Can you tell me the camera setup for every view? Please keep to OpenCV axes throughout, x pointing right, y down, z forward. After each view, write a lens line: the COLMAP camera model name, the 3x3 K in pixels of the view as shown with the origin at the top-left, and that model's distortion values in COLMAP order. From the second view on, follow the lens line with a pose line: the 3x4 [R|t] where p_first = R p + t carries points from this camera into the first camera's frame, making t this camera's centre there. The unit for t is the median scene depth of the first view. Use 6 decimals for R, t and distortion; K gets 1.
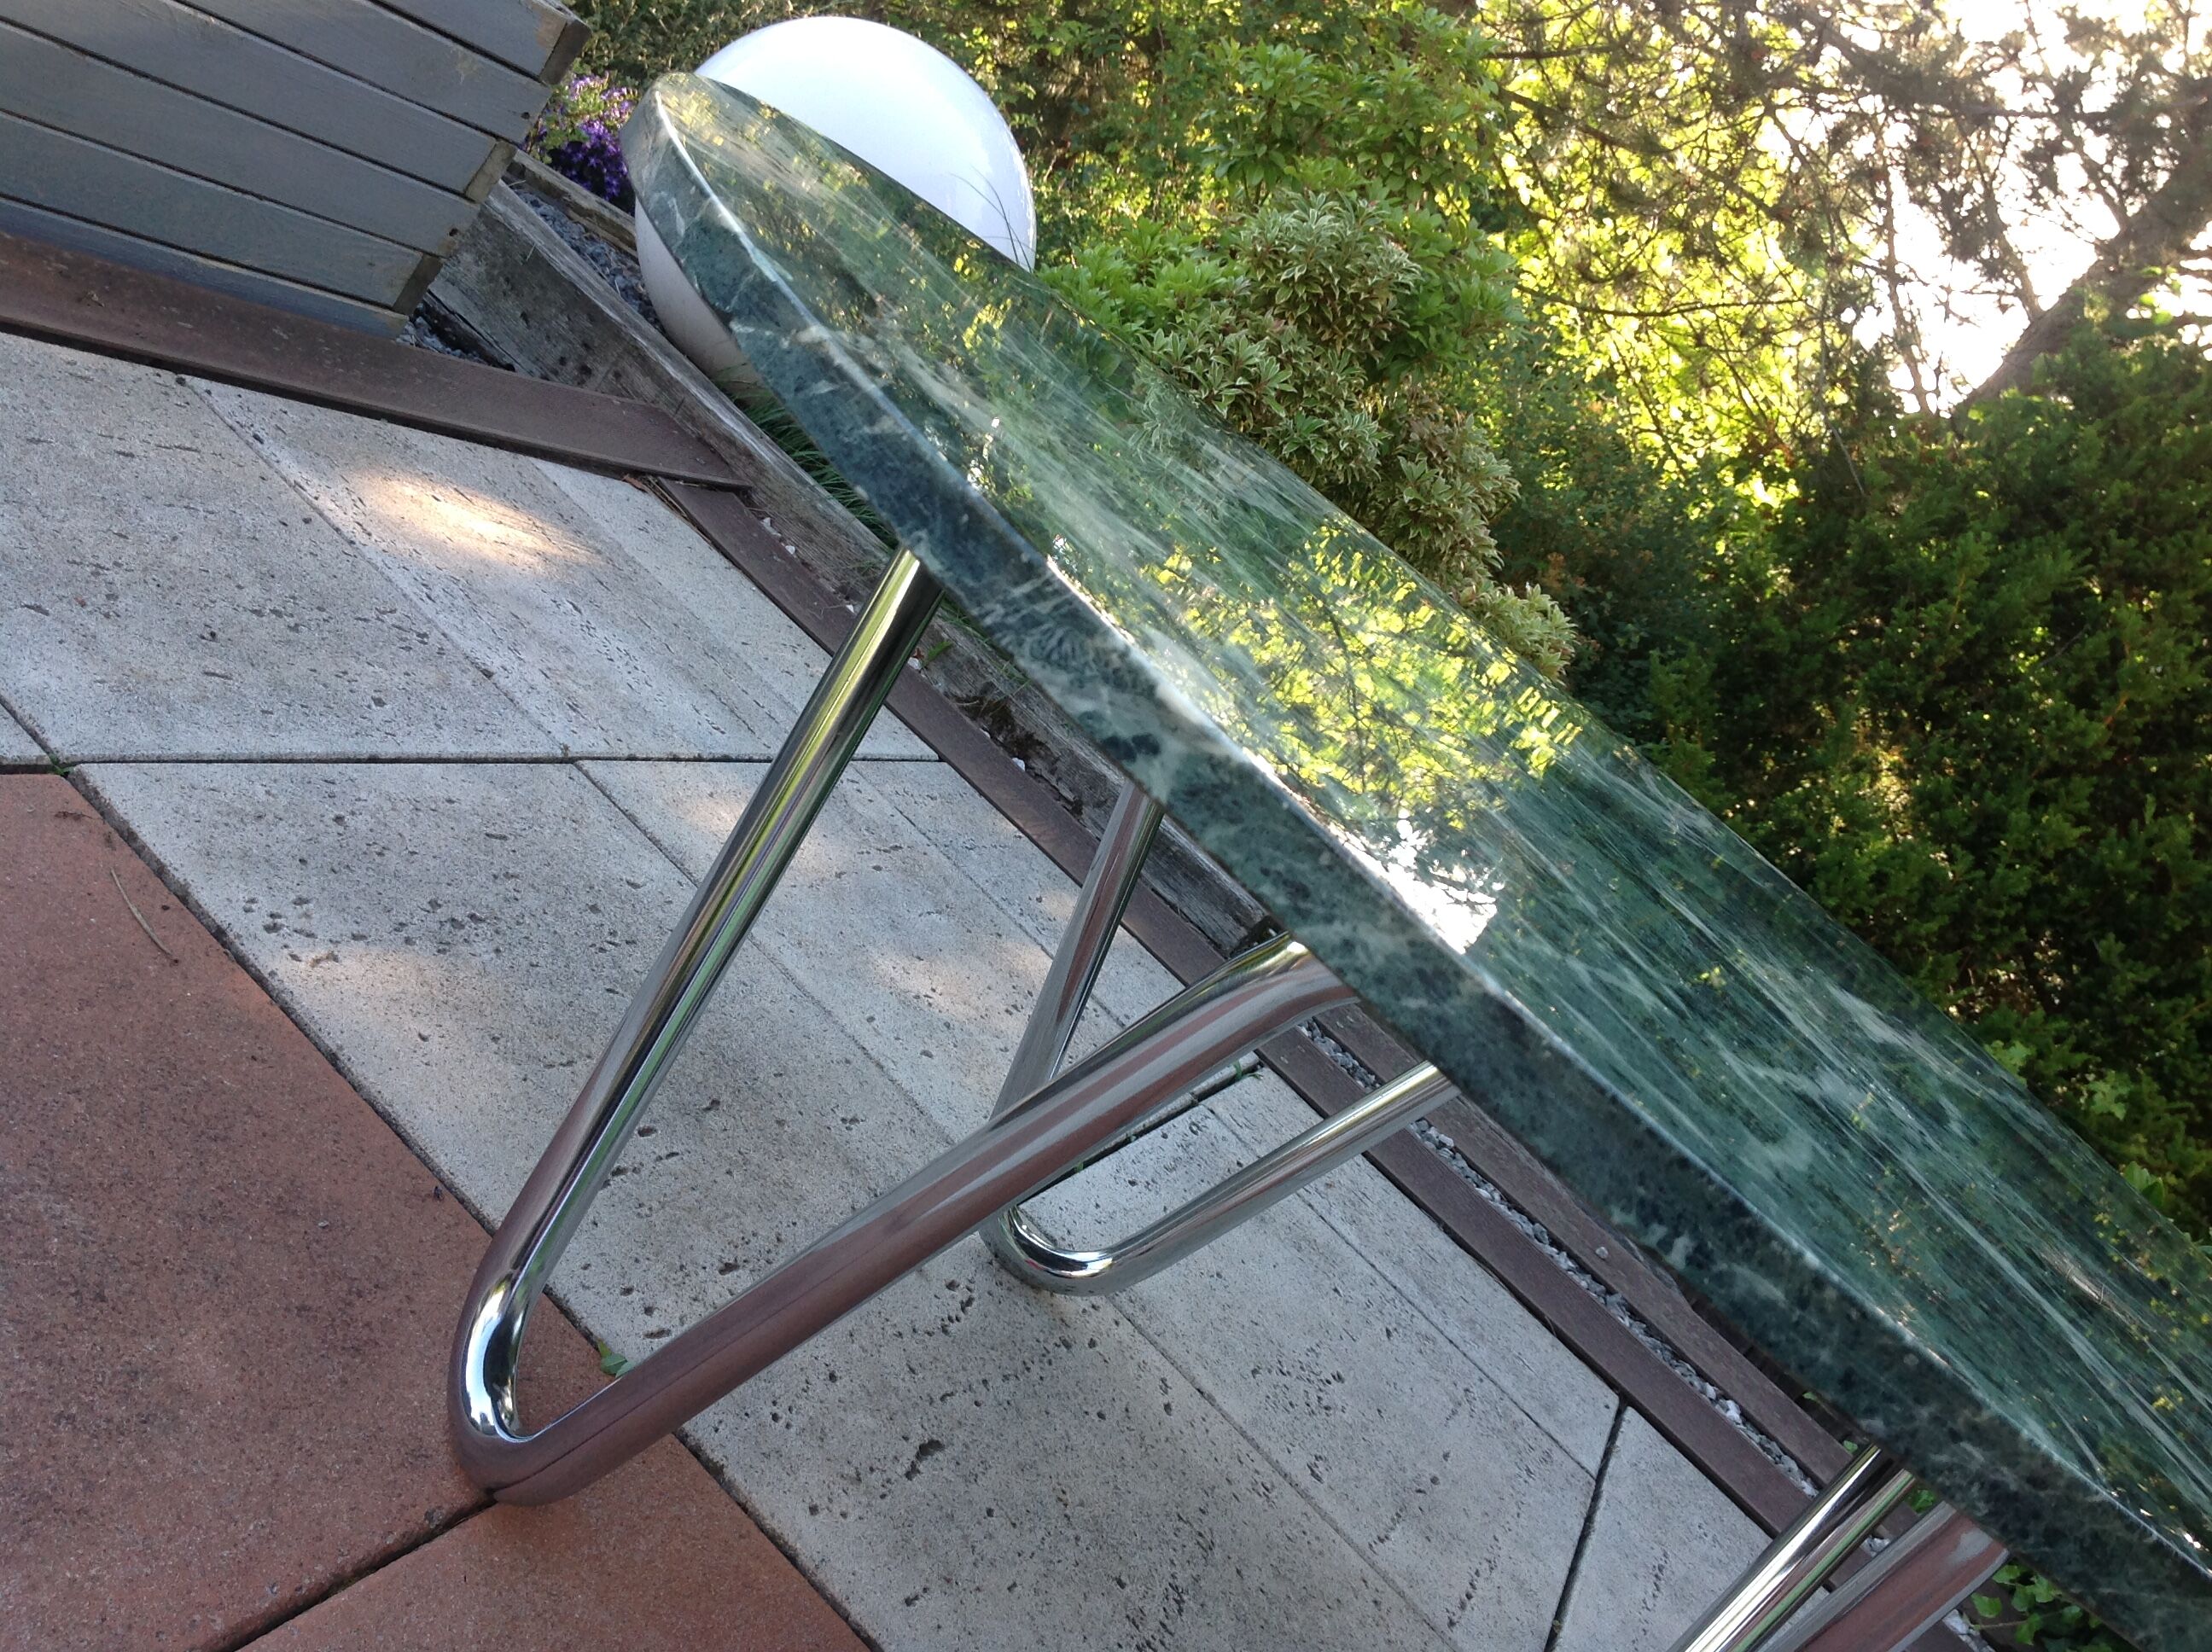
lens RADIAL K [[2083.4, 0, 1100.9], [0, 2083.4, 826.0], [0, 0, 1]] dist [0.129530, -0.312826]
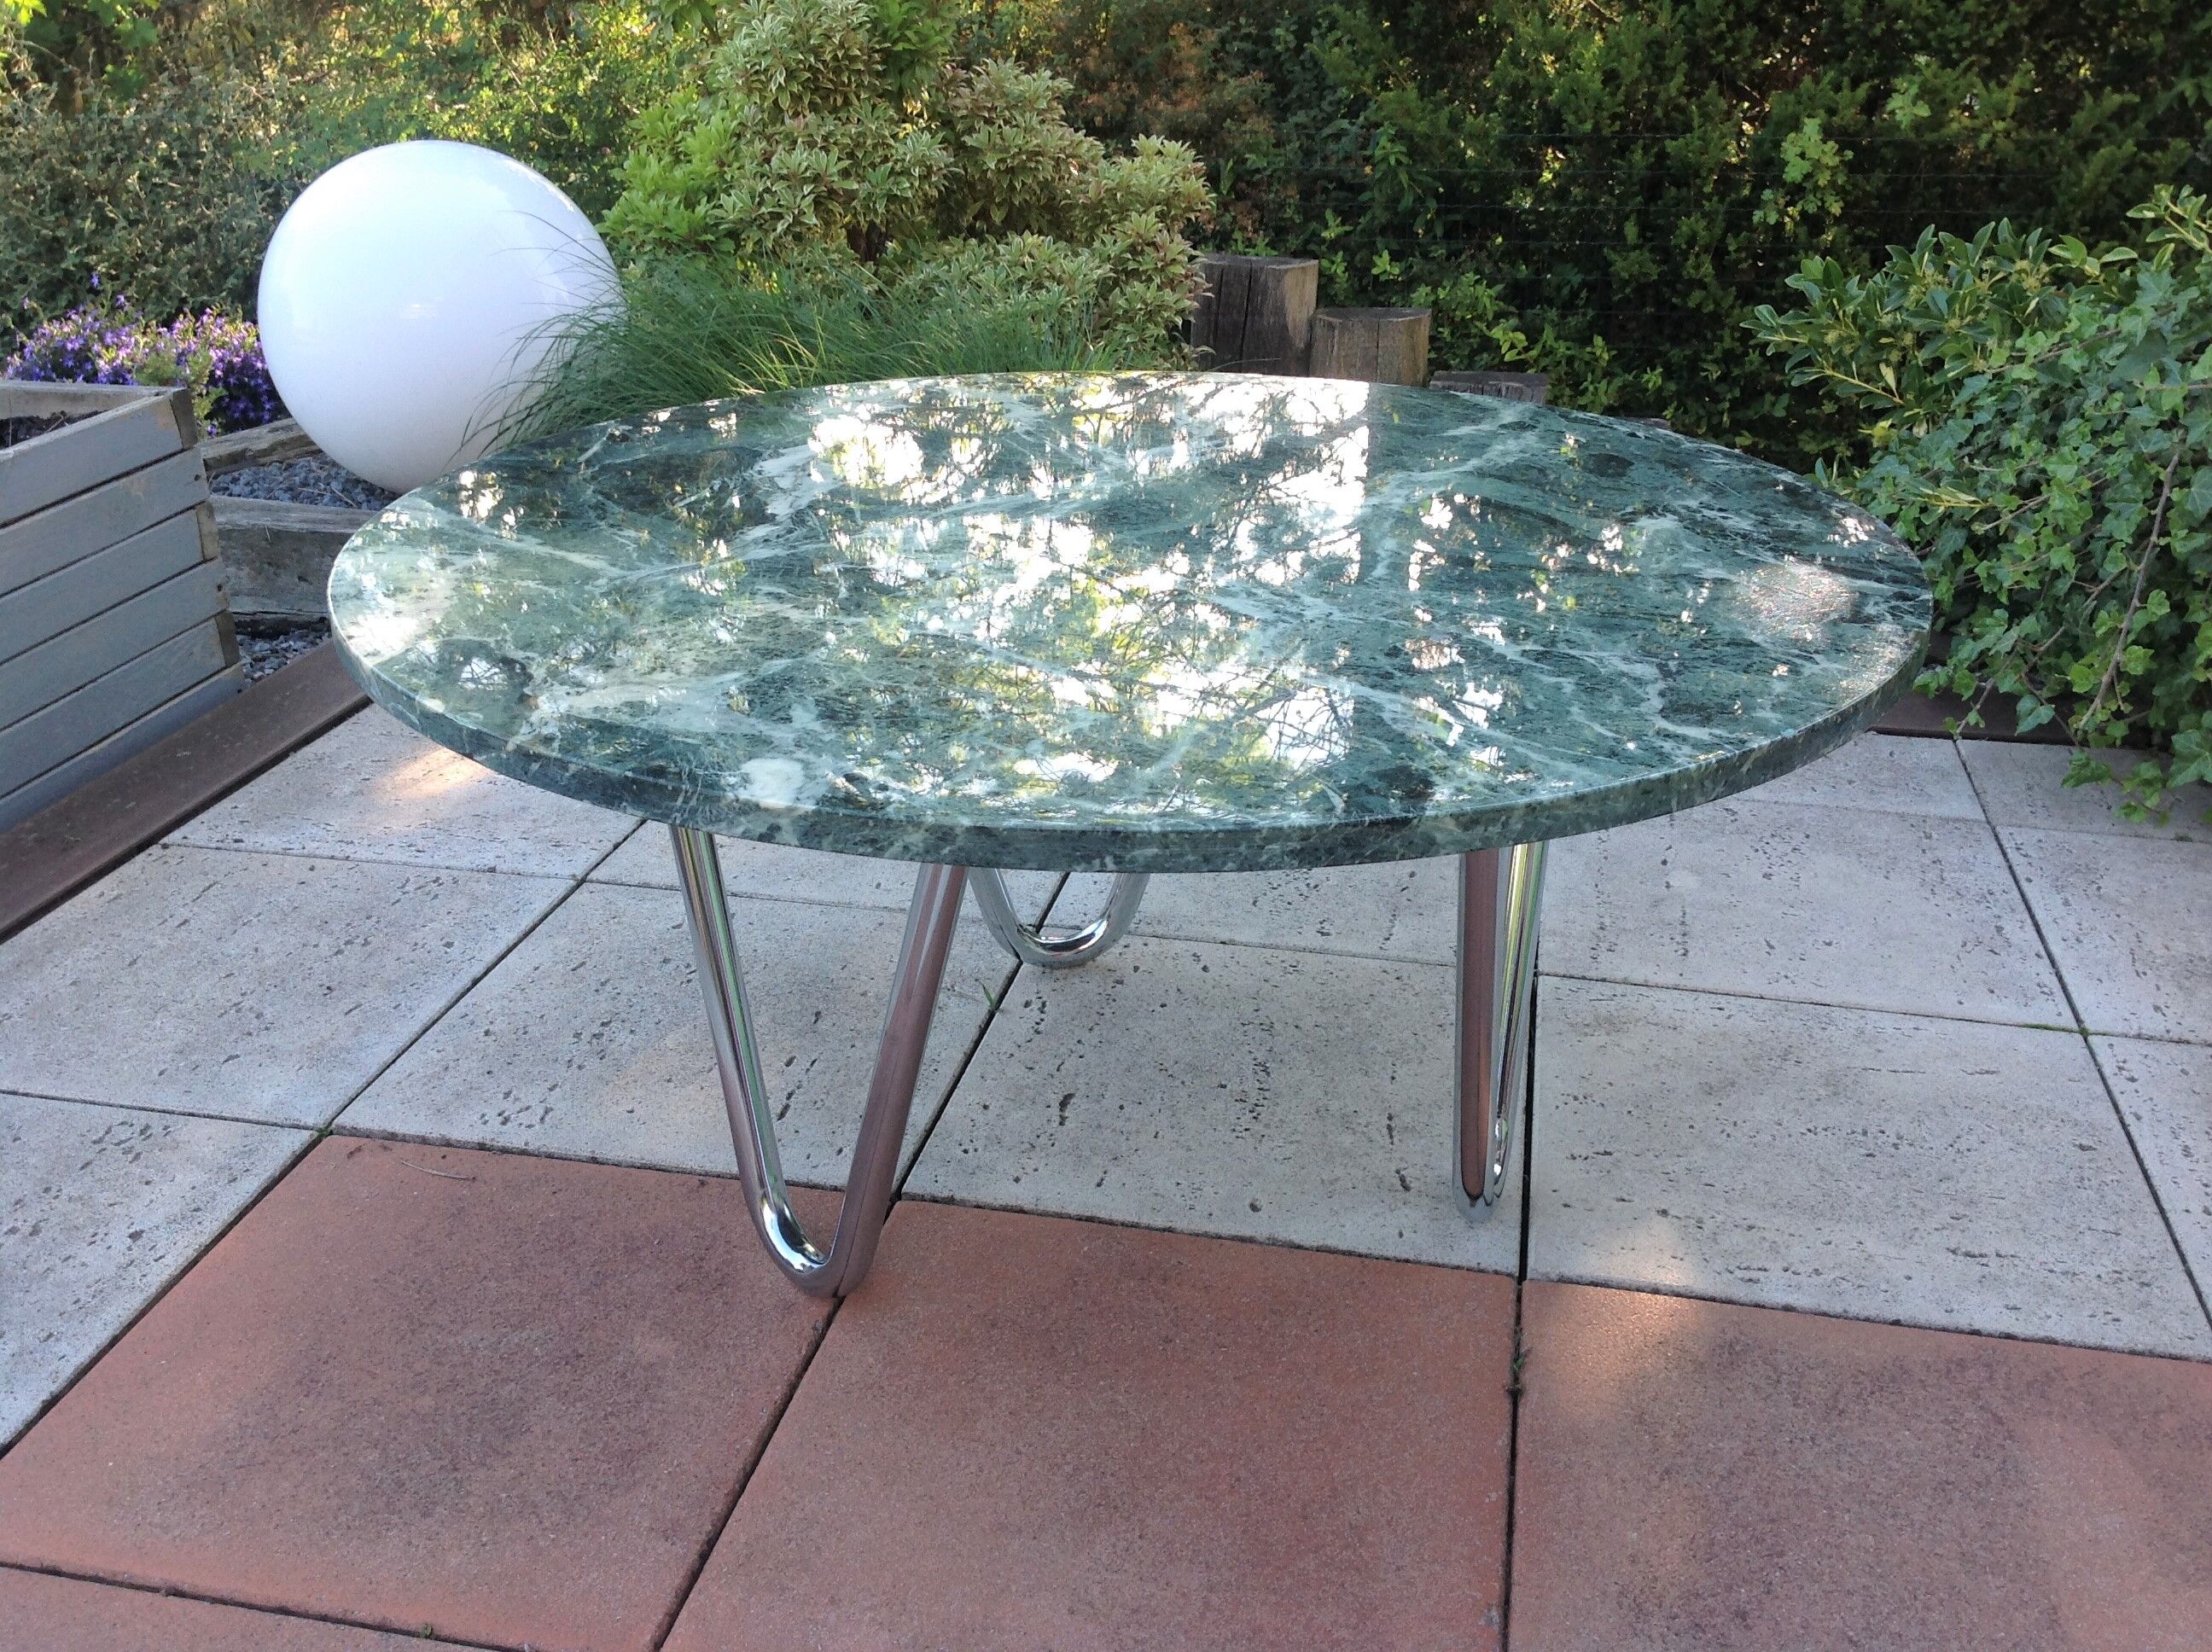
lens RADIAL K [[2068.1, 0, 1102.8], [0, 2068.1, 834.0], [0, 0, 1]] dist [0.138394, -0.311054]
pose [[0.767659, -0.634659, -0.088925, 0.123542], [0.640272, 0.753600, 0.148792, -0.034459], [-0.027419, -0.171157, 0.984862, -0.279235]]
